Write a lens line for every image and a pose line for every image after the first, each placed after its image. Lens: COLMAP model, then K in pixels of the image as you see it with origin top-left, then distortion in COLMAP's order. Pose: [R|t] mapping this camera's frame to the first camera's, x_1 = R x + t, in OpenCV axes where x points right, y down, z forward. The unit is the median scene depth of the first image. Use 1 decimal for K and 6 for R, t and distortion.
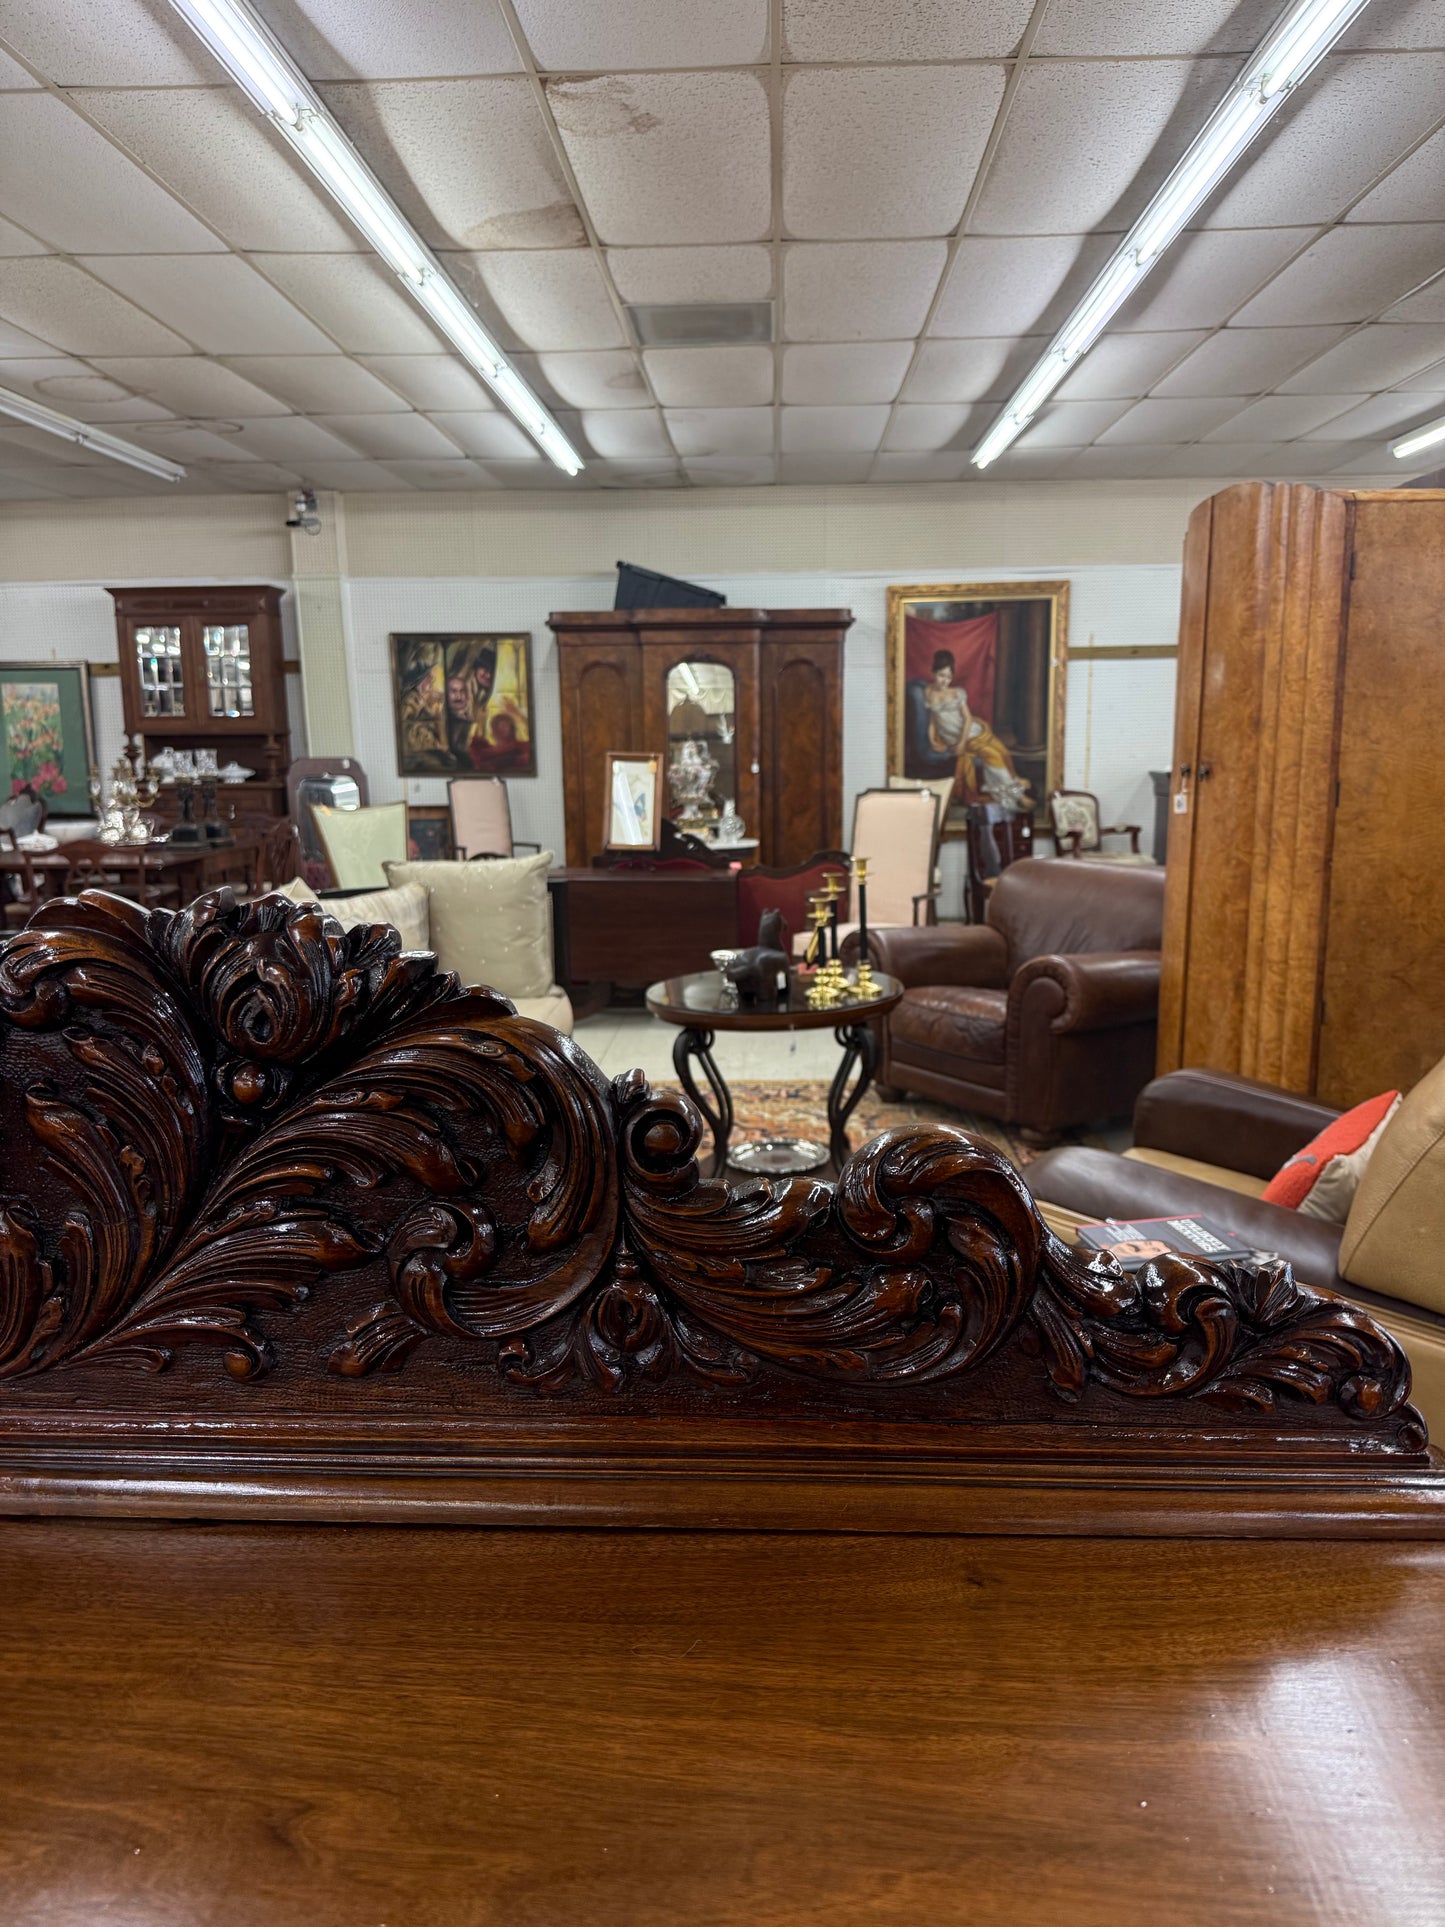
lens RADIAL K [[1383.8, 0, 731.4], [0, 1383.8, 947.1], [0, 0, 1]] dist [0.012951, -0.025521]
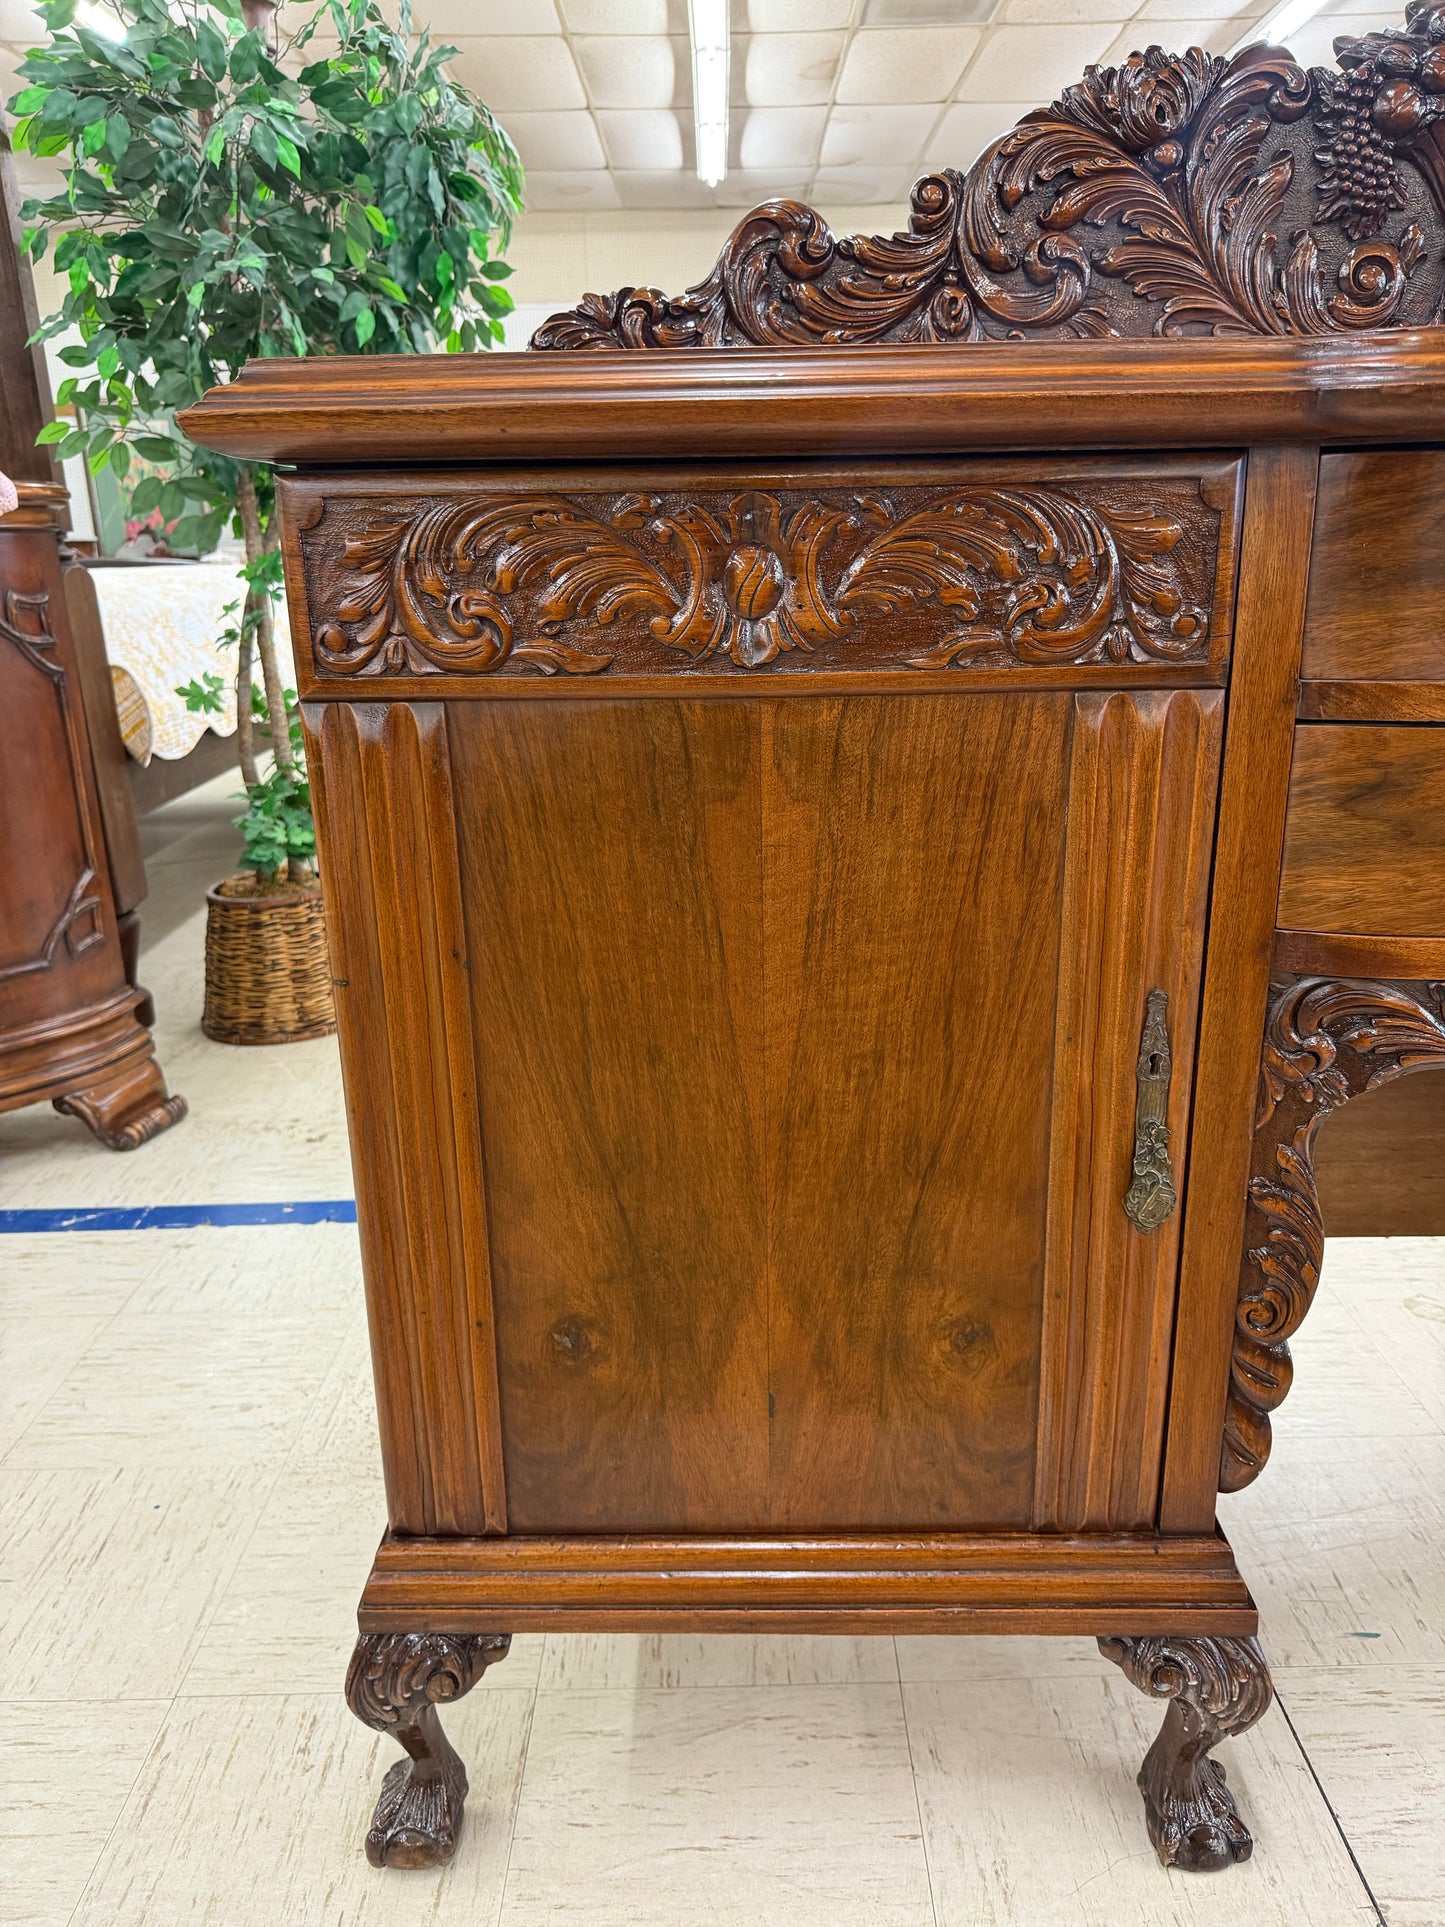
lens RADIAL K [[1383.8, 0, 732.9], [0, 1383.8, 965.2], [0, 0, 1]] dist [0.012951, -0.025521]
pose [[0.998873, -0.022026, 0.042034, -0.208929], [0.015790, 0.989553, 0.143303, 0.096892], [-0.044751, -0.142478, 0.988786, -0.093338]]
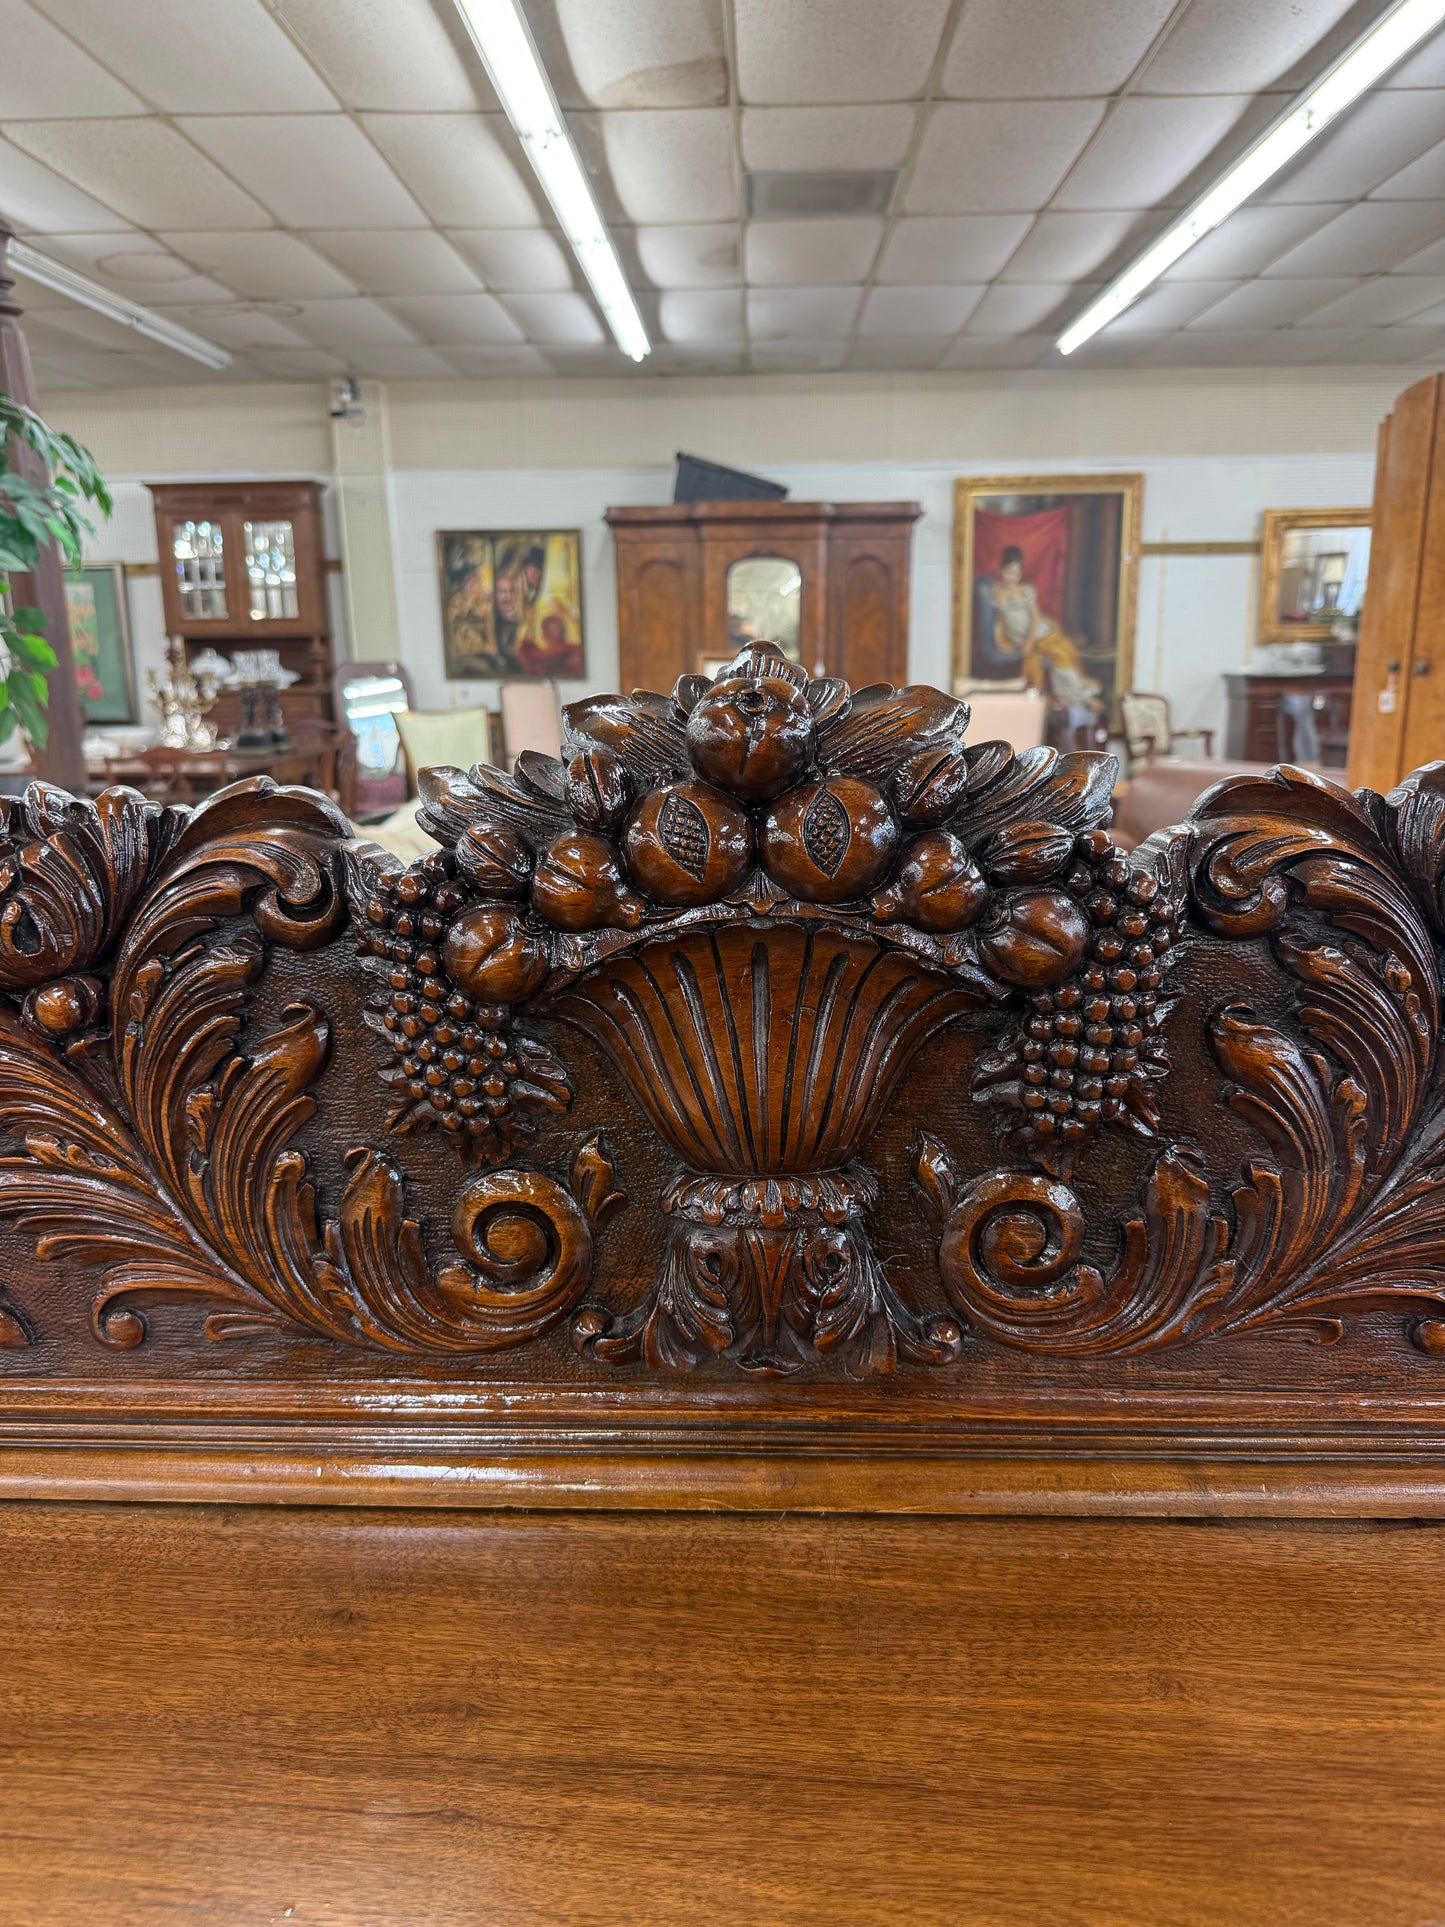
lens RADIAL K [[1383.8, 0, 720.1], [0, 1383.8, 946.4], [0, 0, 1]] dist [0.012951, -0.025521]
pose [[0.999959, -0.003910, 0.008156, -0.091262], [0.003370, 0.997862, 0.065270, 0.001150], [-0.008393, -0.065240, 0.997834, 0.021079]]
